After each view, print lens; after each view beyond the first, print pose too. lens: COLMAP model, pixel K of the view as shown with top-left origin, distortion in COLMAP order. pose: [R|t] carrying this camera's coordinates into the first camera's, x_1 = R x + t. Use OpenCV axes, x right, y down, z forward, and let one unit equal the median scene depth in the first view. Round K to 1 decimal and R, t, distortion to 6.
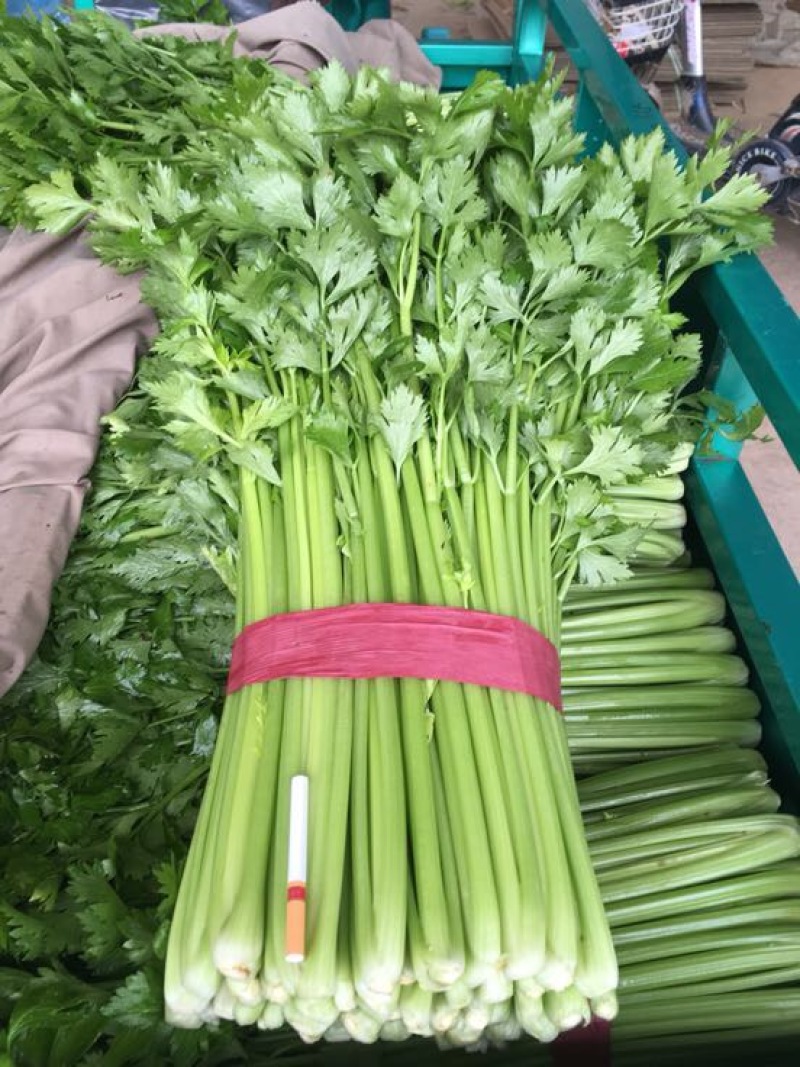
lens RADIAL K [[939.6, 0, 402.4], [0, 939.6, 582.9], [0, 0, 1]] dist [0.066969, -0.110271]
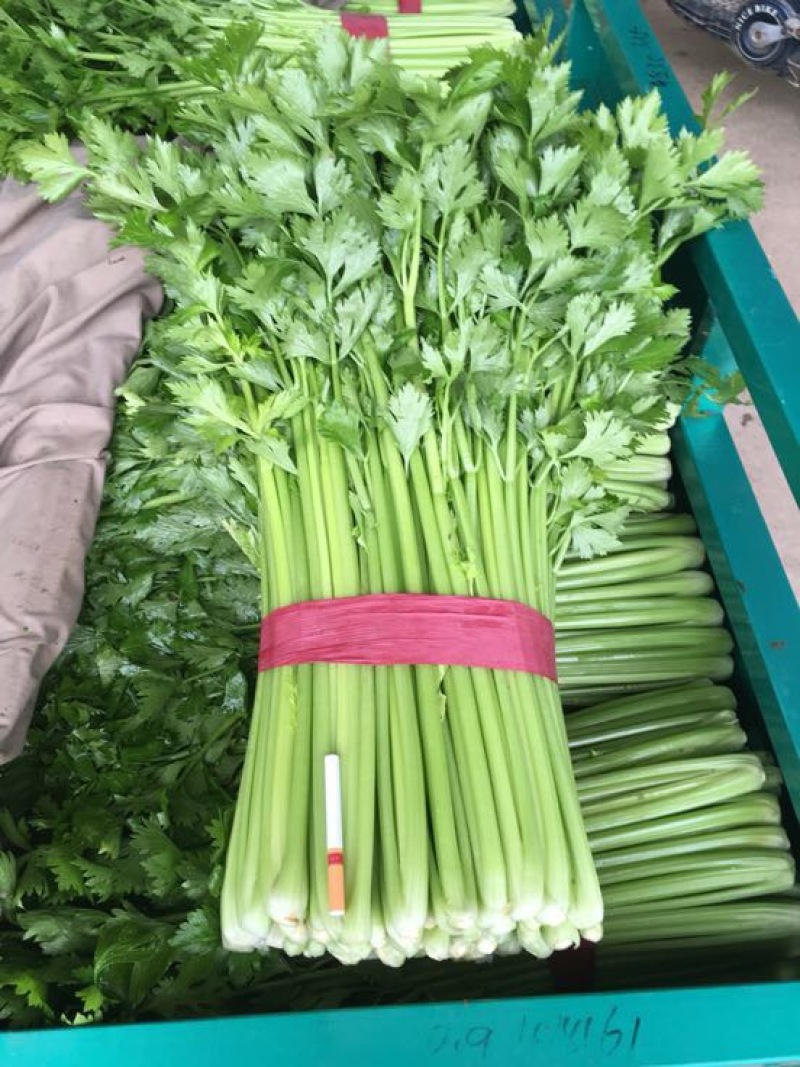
lens RADIAL K [[906.5, 0, 406.9], [0, 906.5, 627.1], [0, 0, 1]] dist [0.068426, -0.079613]
pose [[0.999641, -0.024293, 0.011278, -0.018462], [0.022069, 0.985698, 0.167070, -0.097701], [-0.015175, -0.166761, 0.985881, -0.053577]]
